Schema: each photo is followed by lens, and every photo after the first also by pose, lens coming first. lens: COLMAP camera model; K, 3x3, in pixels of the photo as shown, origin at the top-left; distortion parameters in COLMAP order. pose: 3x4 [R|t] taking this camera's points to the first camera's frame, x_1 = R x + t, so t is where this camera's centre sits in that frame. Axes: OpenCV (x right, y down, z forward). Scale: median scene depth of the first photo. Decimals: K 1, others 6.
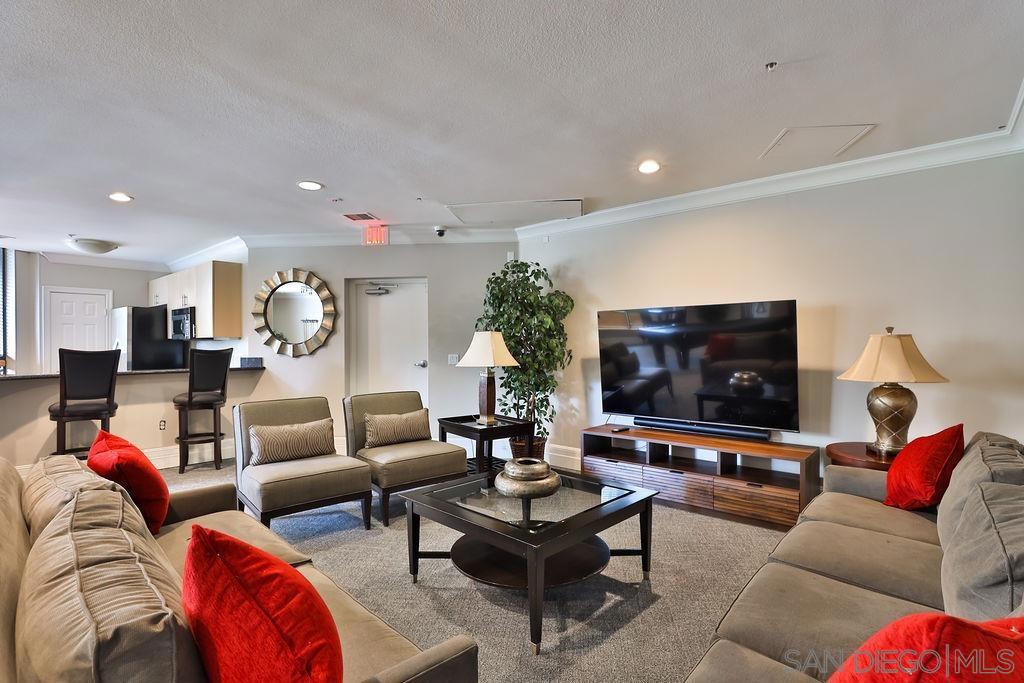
lens RADIAL K [[507.0, 0, 512.0], [0, 507.0, 341.5], [0, 0, 1]] dist [-0.001971, -0.000306]
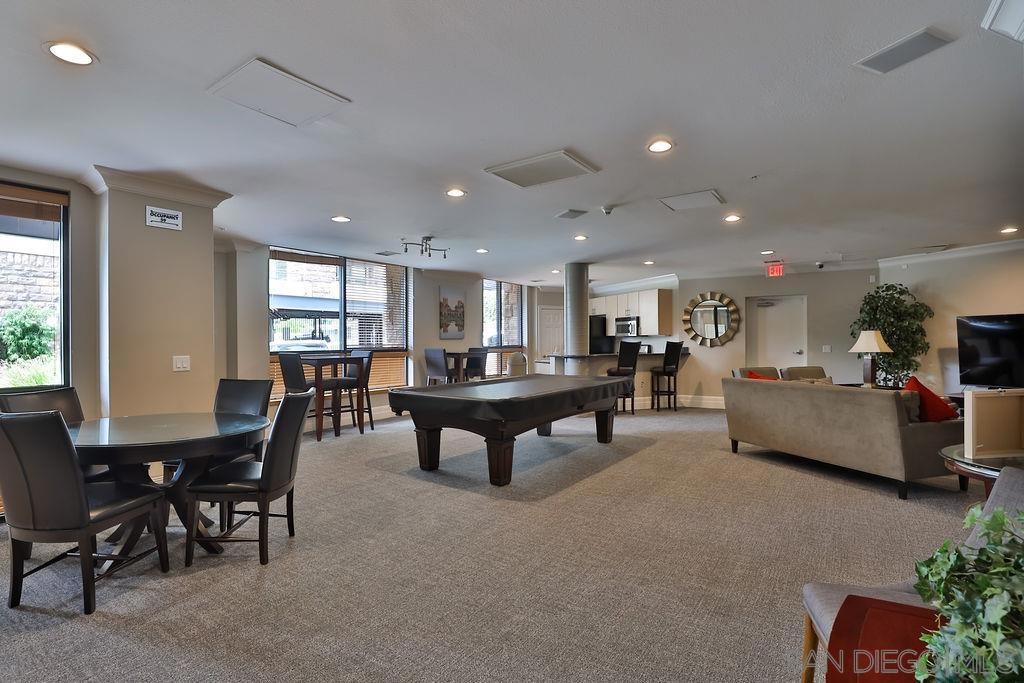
lens RADIAL K [[507.0, 0, 512.0], [0, 507.0, 341.5], [0, 0, 1]] dist [-0.001971, -0.000306]
pose [[0.916191, 0.000830, -0.400740, -0.384966], [0.002472, 0.999967, 0.007722, -0.000257], [0.400733, -0.008065, 0.916159, -0.788555]]
